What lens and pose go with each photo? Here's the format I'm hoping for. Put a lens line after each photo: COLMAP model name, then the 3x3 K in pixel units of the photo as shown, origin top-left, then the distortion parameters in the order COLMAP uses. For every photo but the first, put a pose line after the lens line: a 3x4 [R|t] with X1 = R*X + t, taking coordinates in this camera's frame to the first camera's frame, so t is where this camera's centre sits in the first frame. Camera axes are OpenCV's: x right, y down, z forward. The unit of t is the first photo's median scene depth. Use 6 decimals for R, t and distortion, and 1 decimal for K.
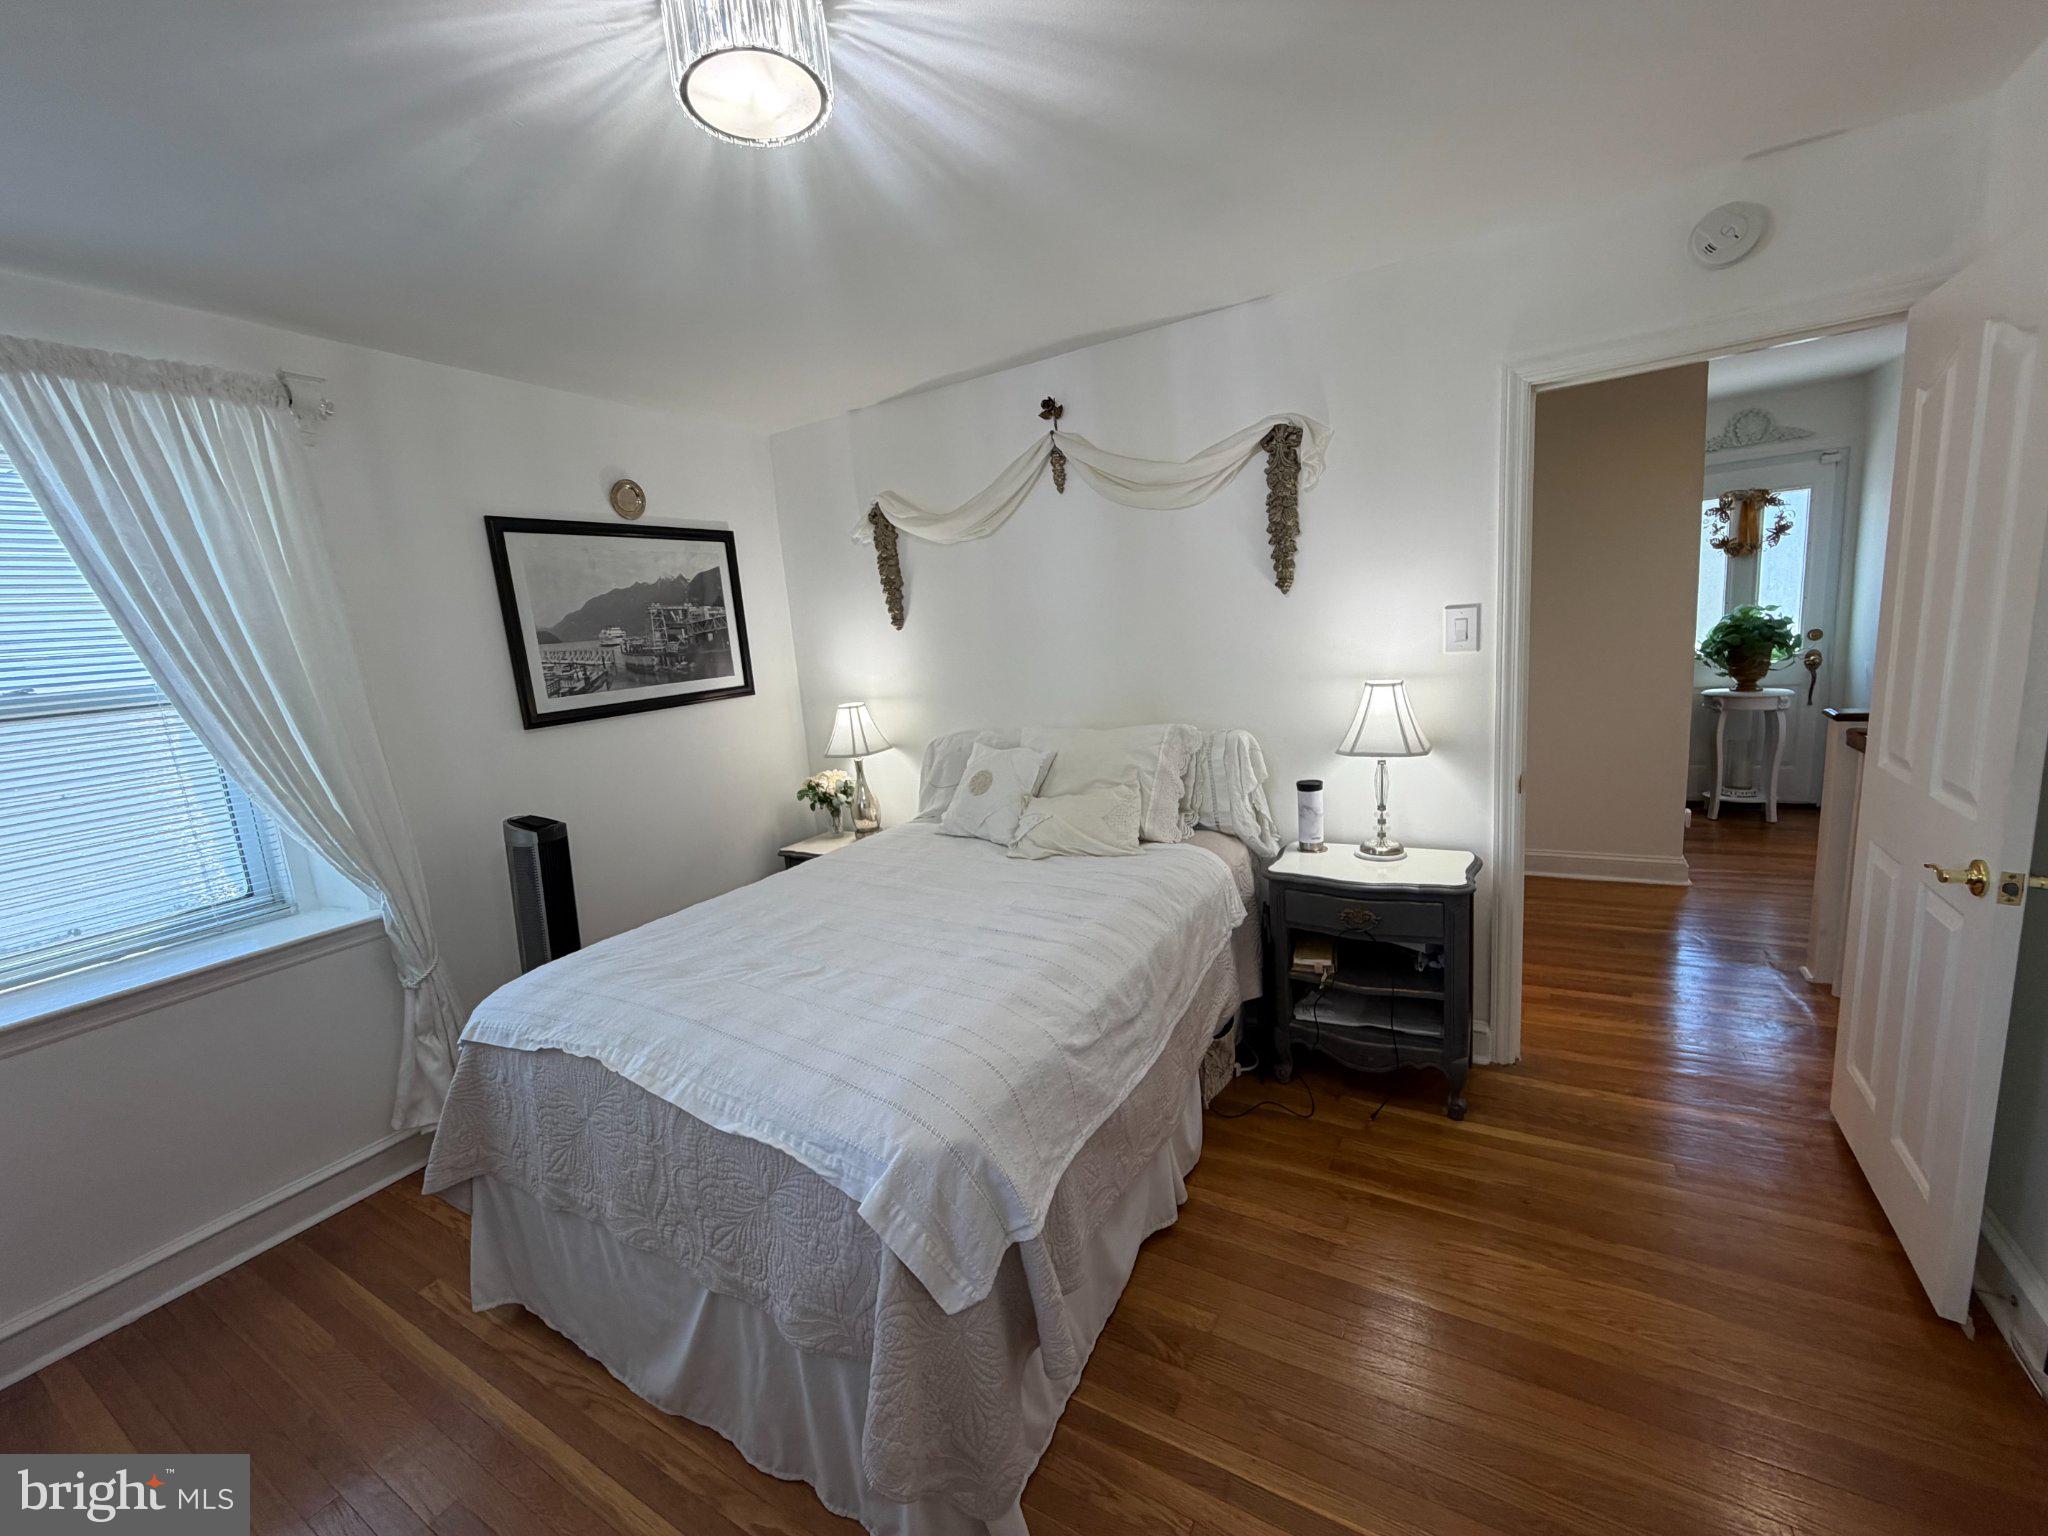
lens RADIAL K [[814.6, 0, 1022.7], [0, 814.6, 763.7], [0, 0, 1]] dist [-0.001016, 0.000250]
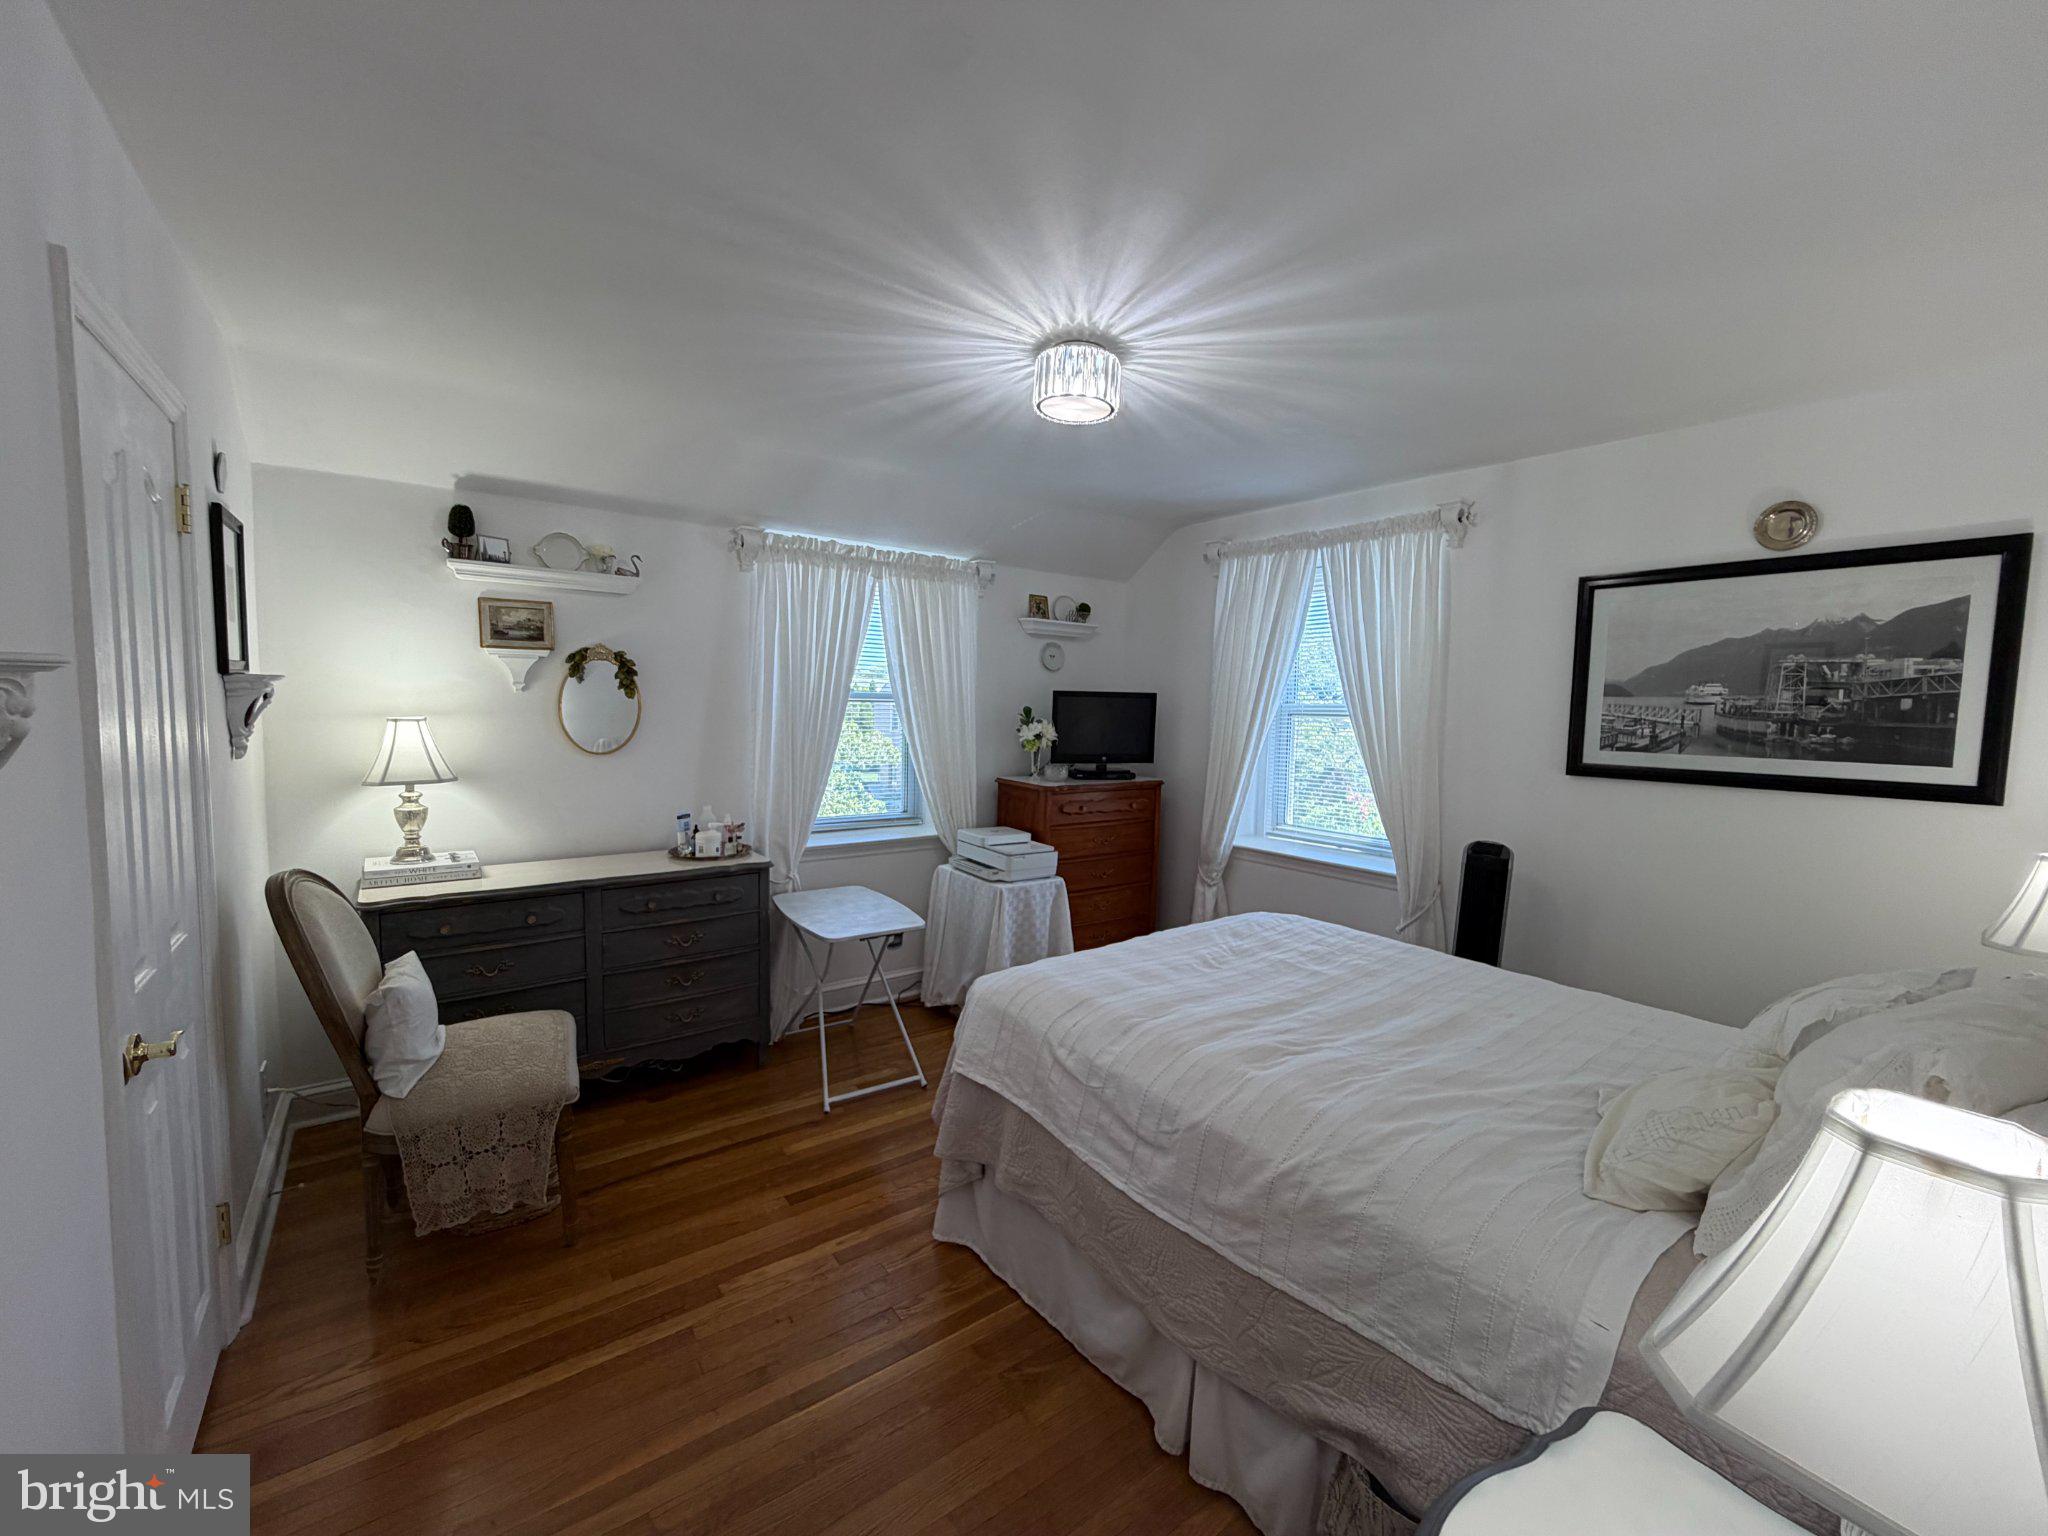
lens RADIAL K [[814.6, 0, 1017.7], [0, 814.6, 770.7], [0, 0, 1]] dist [-0.001016, 0.000250]
pose [[-0.396342, 0.154579, -0.904996, 1.402792], [-0.142485, 0.963425, 0.226960, -0.410957], [0.906979, 0.218903, -0.359821, 1.616802]]
